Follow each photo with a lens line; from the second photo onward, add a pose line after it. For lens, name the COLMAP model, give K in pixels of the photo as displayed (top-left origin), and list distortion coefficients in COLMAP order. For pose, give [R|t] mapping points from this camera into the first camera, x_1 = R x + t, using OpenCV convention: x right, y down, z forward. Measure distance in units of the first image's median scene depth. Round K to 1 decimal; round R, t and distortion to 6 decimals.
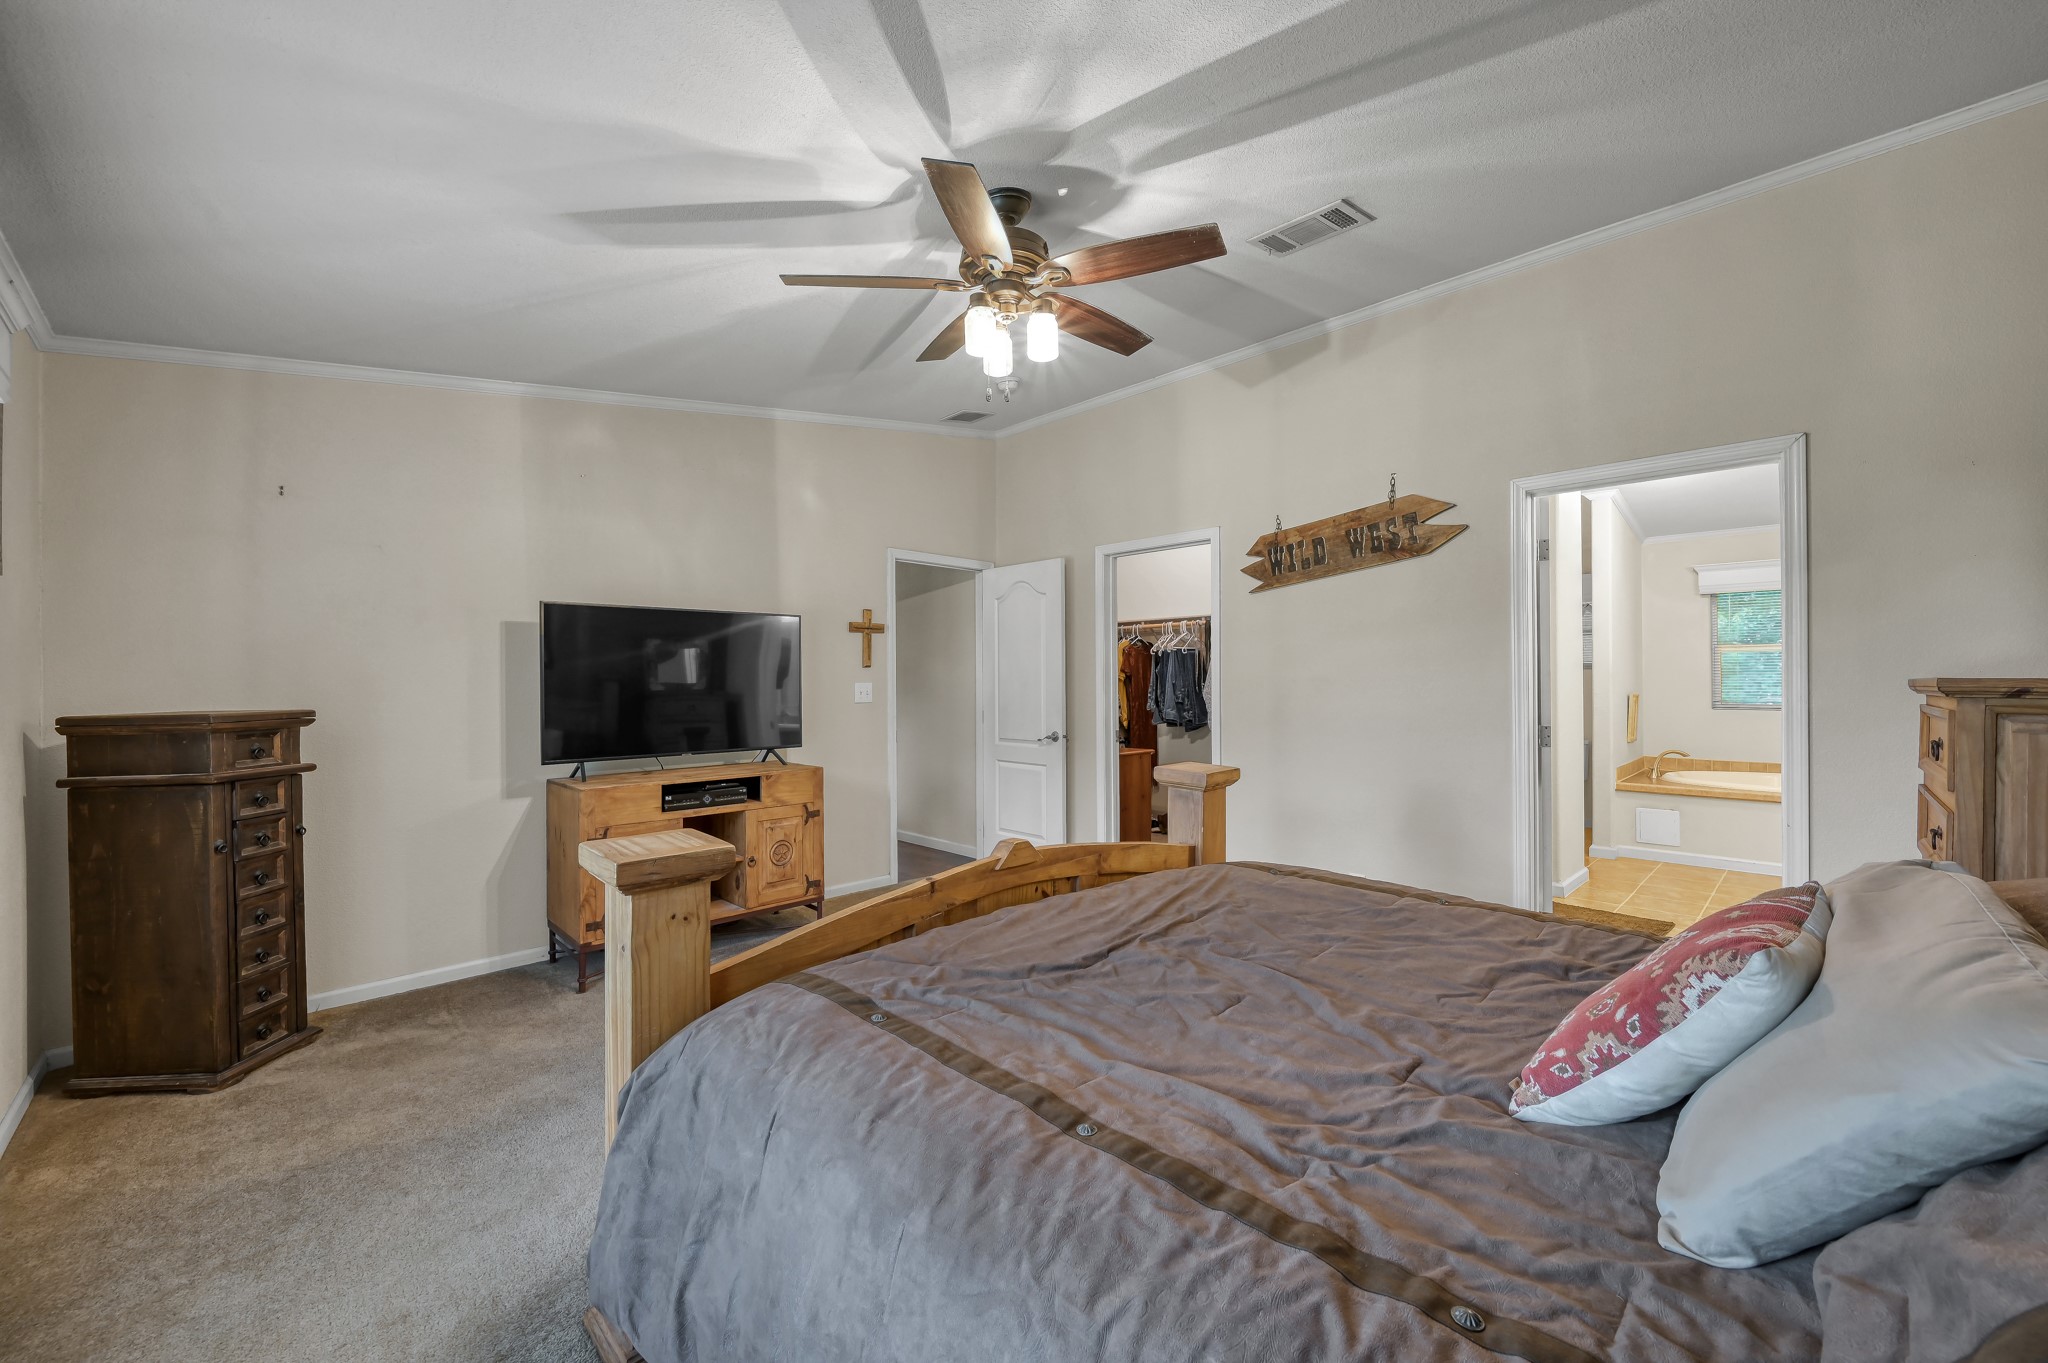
lens RADIAL K [[808.5, 0, 1014.7], [0, 808.5, 679.8], [0, 0, 1]] dist [-0.005243, 0.000569]
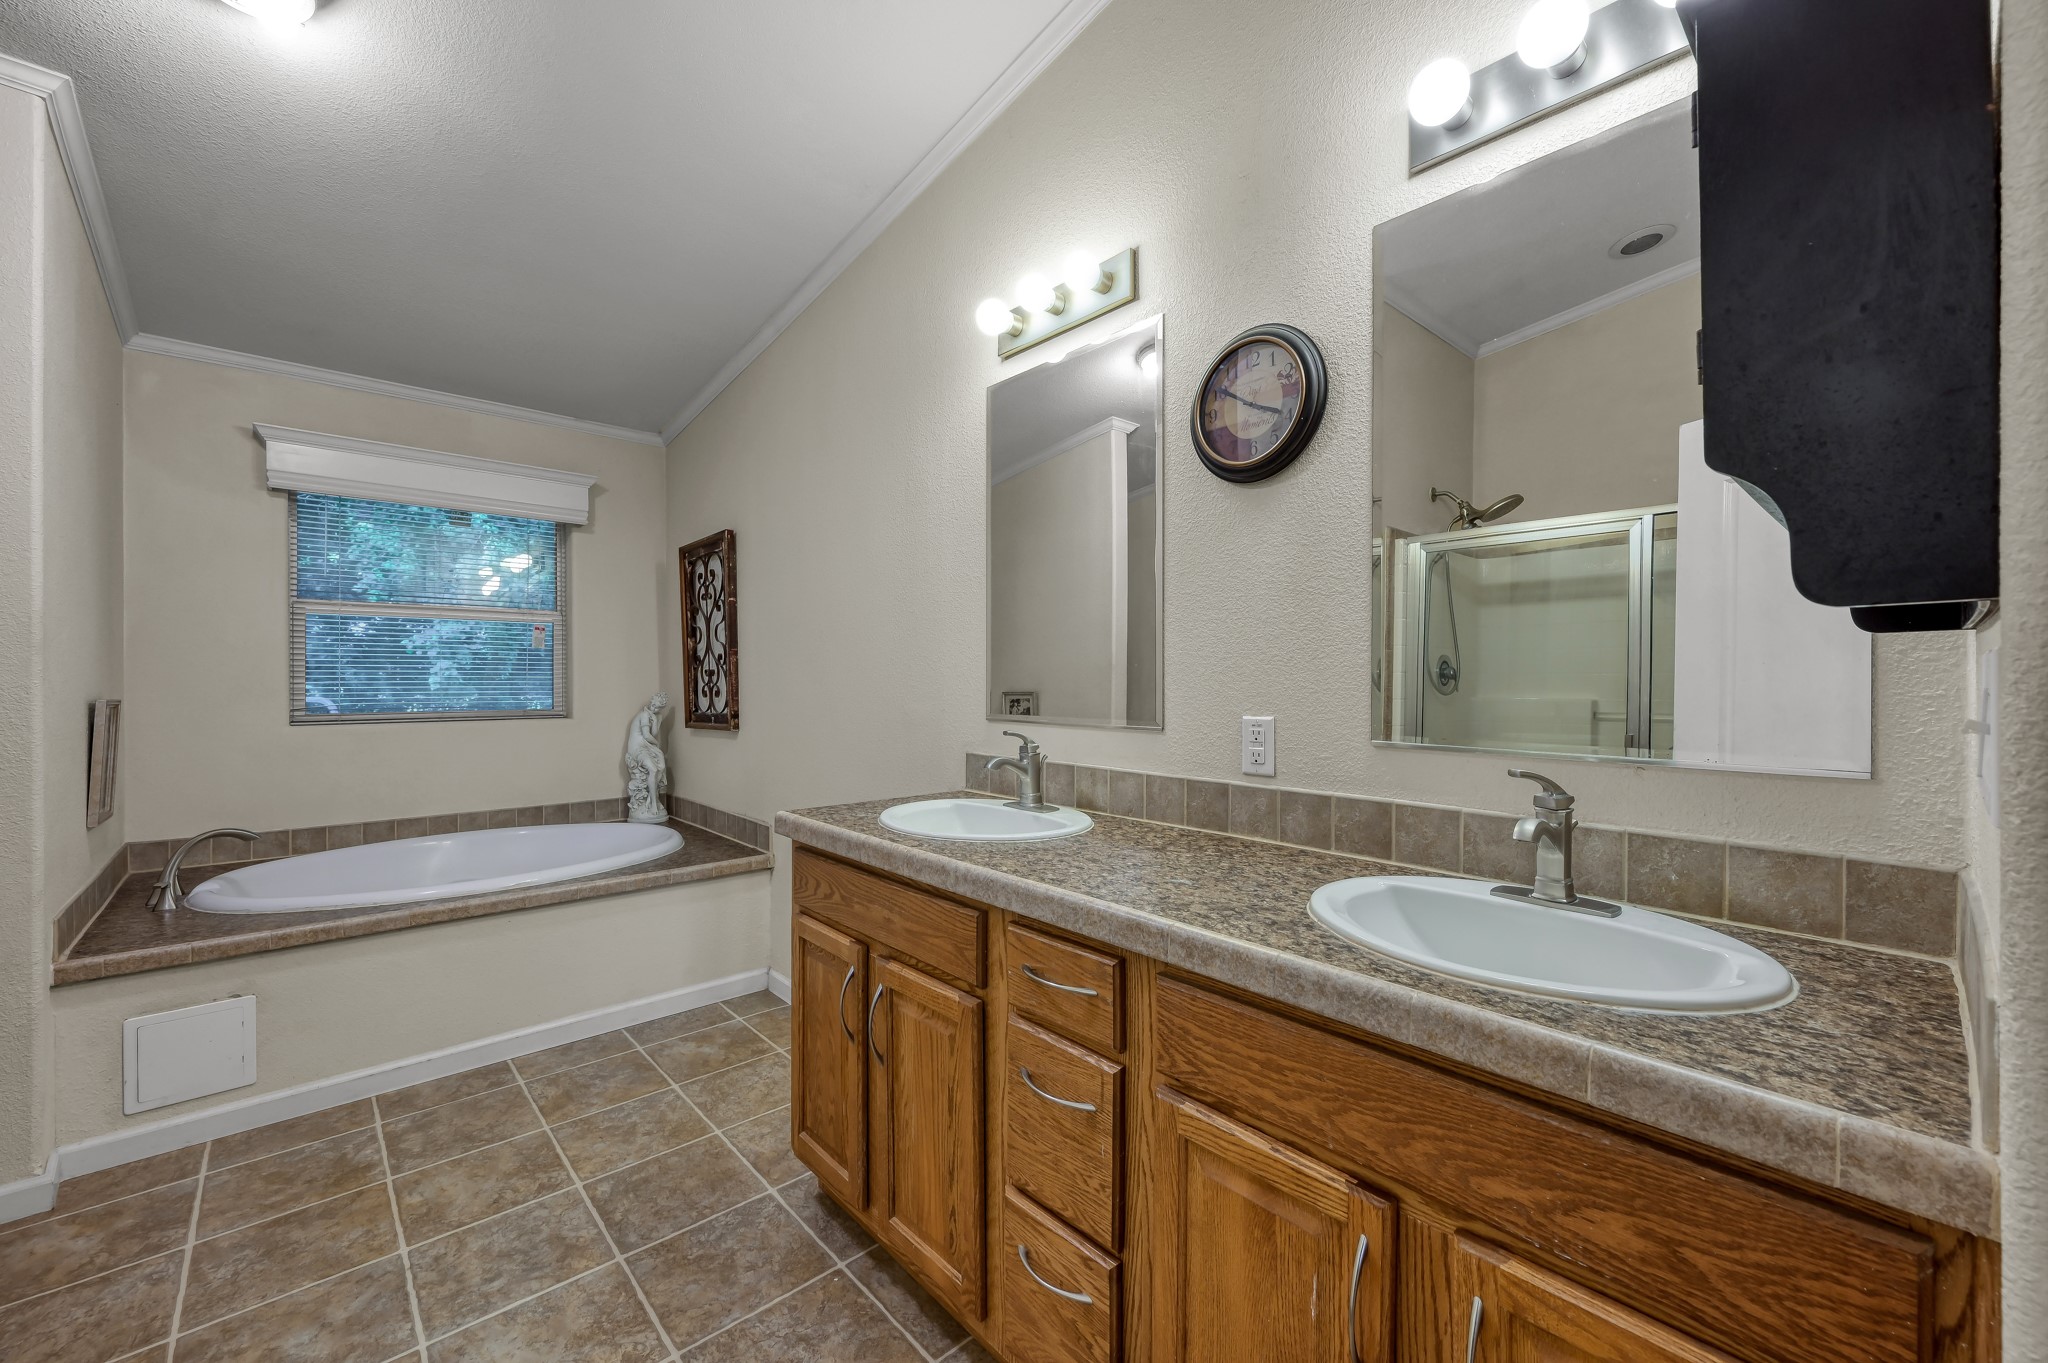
lens RADIAL K [[808.5, 0, 1015.0], [0, 808.5, 671.7], [0, 0, 1]] dist [-0.005243, 0.000569]
pose [[0.040271, 0.004218, 0.999180, 0.391014], [-0.005463, 0.999977, -0.004001, 0.002416], [-0.999174, -0.005297, 0.040293, 0.536947]]
